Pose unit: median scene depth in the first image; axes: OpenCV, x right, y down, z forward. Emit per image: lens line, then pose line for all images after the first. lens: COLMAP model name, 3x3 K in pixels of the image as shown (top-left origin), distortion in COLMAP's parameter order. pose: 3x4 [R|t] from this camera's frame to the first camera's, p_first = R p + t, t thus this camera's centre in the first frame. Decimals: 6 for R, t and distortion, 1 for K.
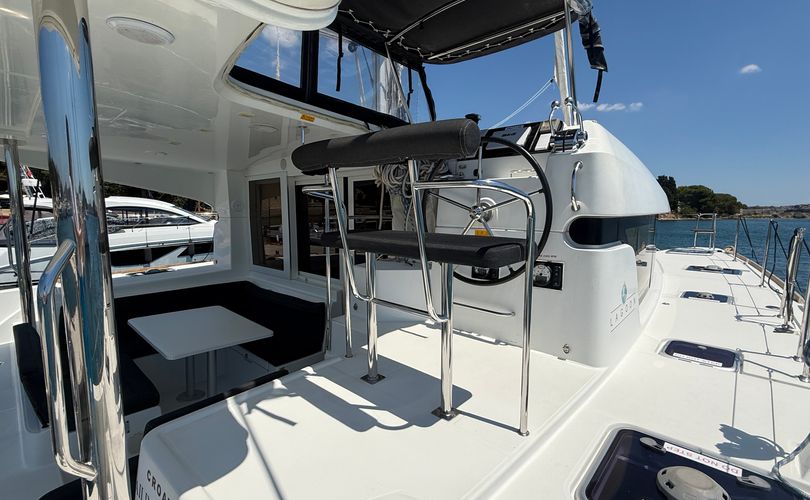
lens RADIAL K [[384.9, 0, 405.0], [0, 384.9, 250.0], [0, 0, 1]] dist [0.001556, -0.000248]
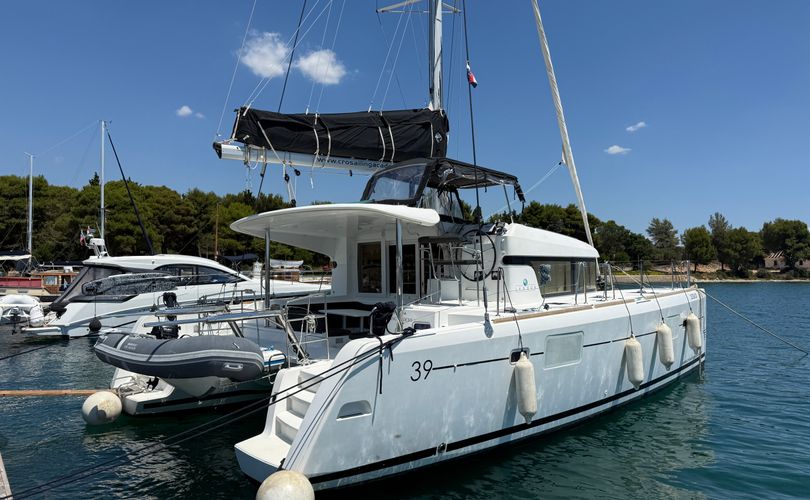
lens RADIAL K [[620.6, 0, 405.0], [0, 620.6, 250.0], [0, 0, 1]] dist [-0.005087, -0.001647]
pose [[0.995704, -0.016842, -0.091054, 0.046742], [0.004253, 0.990600, -0.136724, 0.225793], [0.092500, 0.135750, 0.986416, -1.663250]]
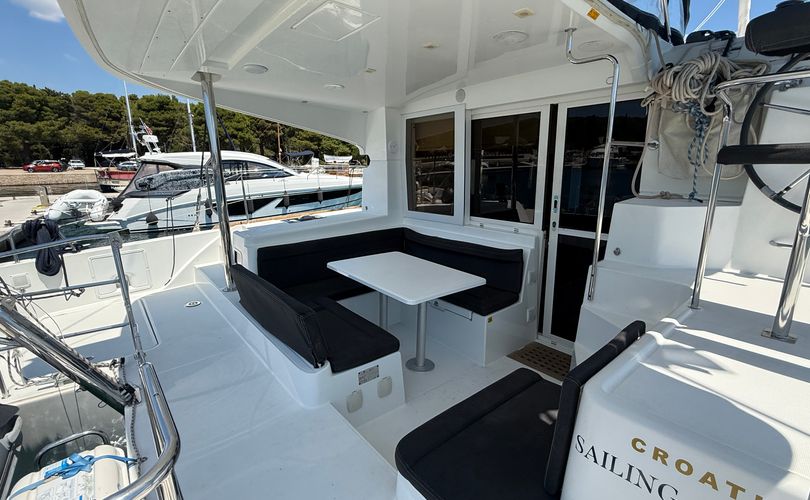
lens RADIAL K [[384.9, 0, 405.0], [0, 384.9, 250.0], [0, 0, 1]] dist [0.001556, -0.000248]
pose [[0.989235, 0.013833, -0.145679, -0.269474], [0.003534, 0.992973, 0.118289, 0.023677], [0.146292, -0.117531, 0.982235, 0.051822]]
